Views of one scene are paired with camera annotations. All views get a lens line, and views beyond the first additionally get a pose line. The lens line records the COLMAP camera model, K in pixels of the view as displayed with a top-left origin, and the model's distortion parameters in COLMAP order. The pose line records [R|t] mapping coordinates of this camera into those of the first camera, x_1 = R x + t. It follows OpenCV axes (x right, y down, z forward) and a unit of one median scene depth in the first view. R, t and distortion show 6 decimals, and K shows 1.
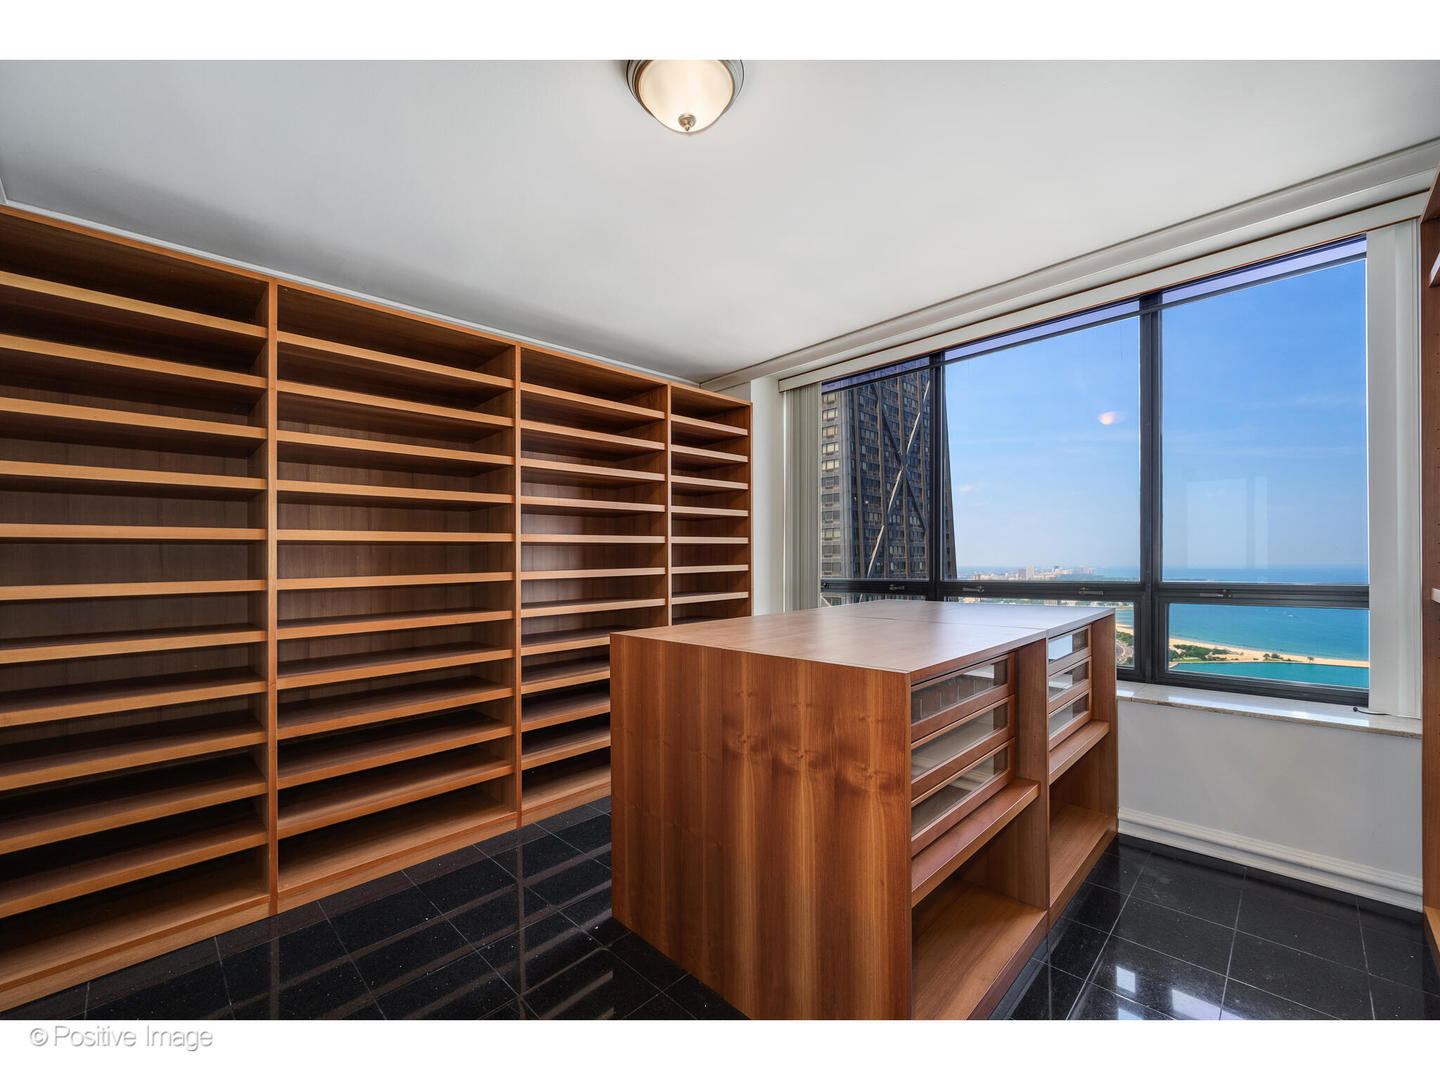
lens RADIAL K [[581.0, 0, 723.1], [0, 581.0, 553.9], [0, 0, 1]] dist [-0.001451, -0.000184]
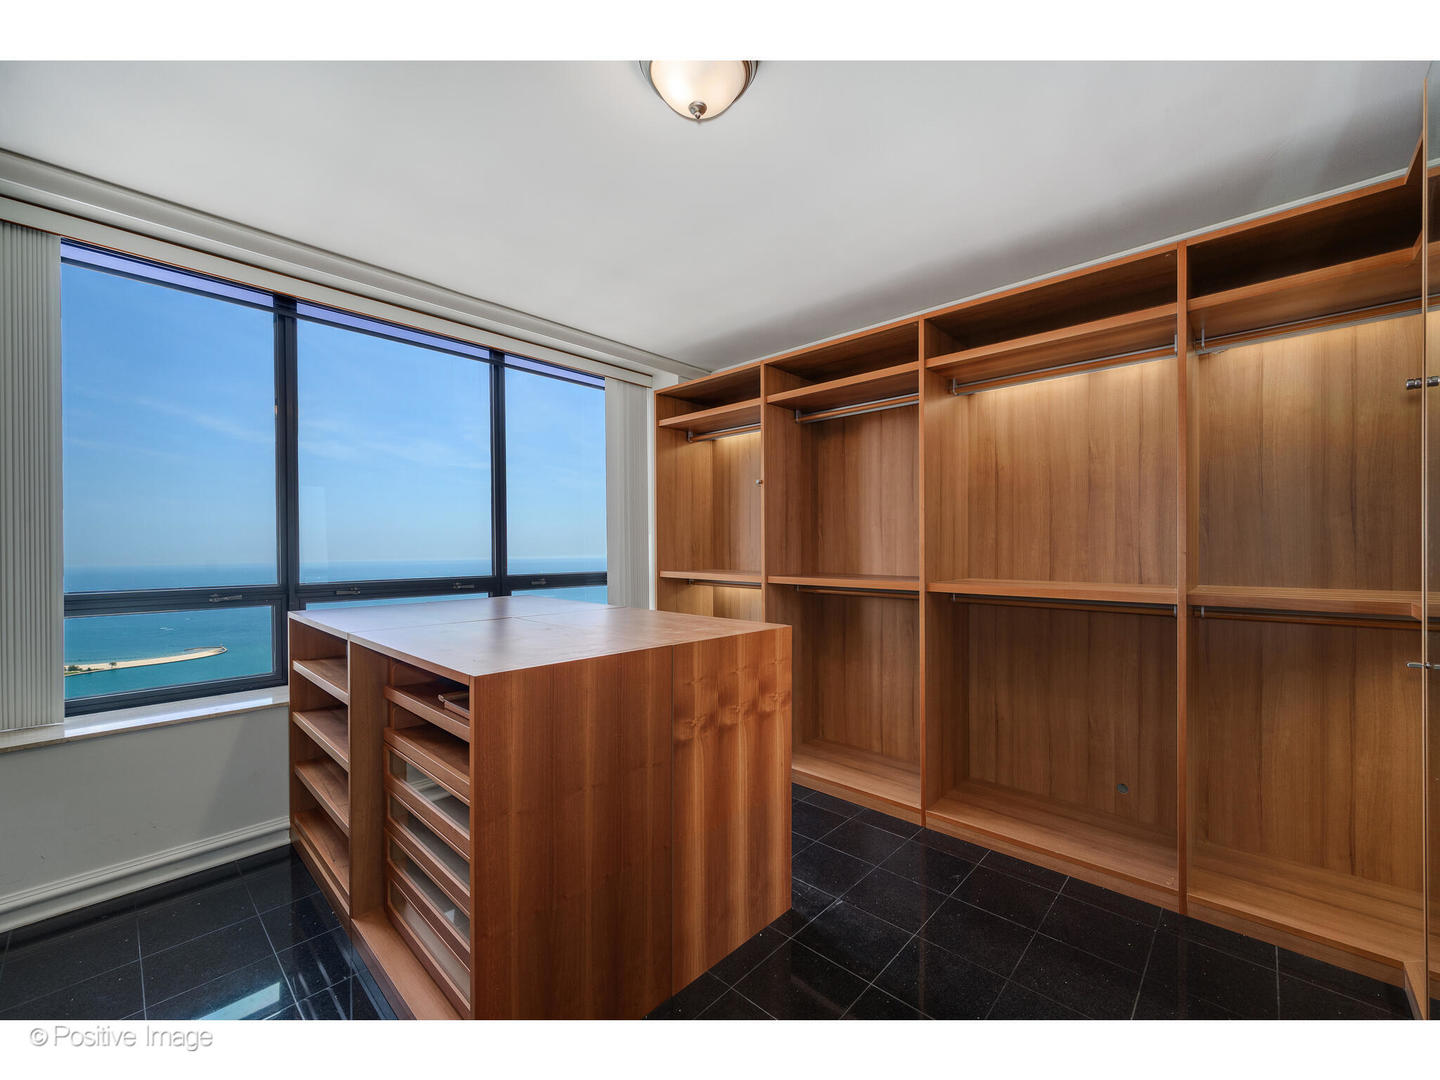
lens RADIAL K [[581.0, 0, 723.1], [0, 581.0, 553.9], [0, 0, 1]] dist [-0.001451, -0.000184]
pose [[-0.022595, 0.008015, 0.999713, -0.970049], [-0.001710, 0.999966, -0.008056, 0.013583], [-0.999743, -0.001891, -0.022580, 0.905531]]
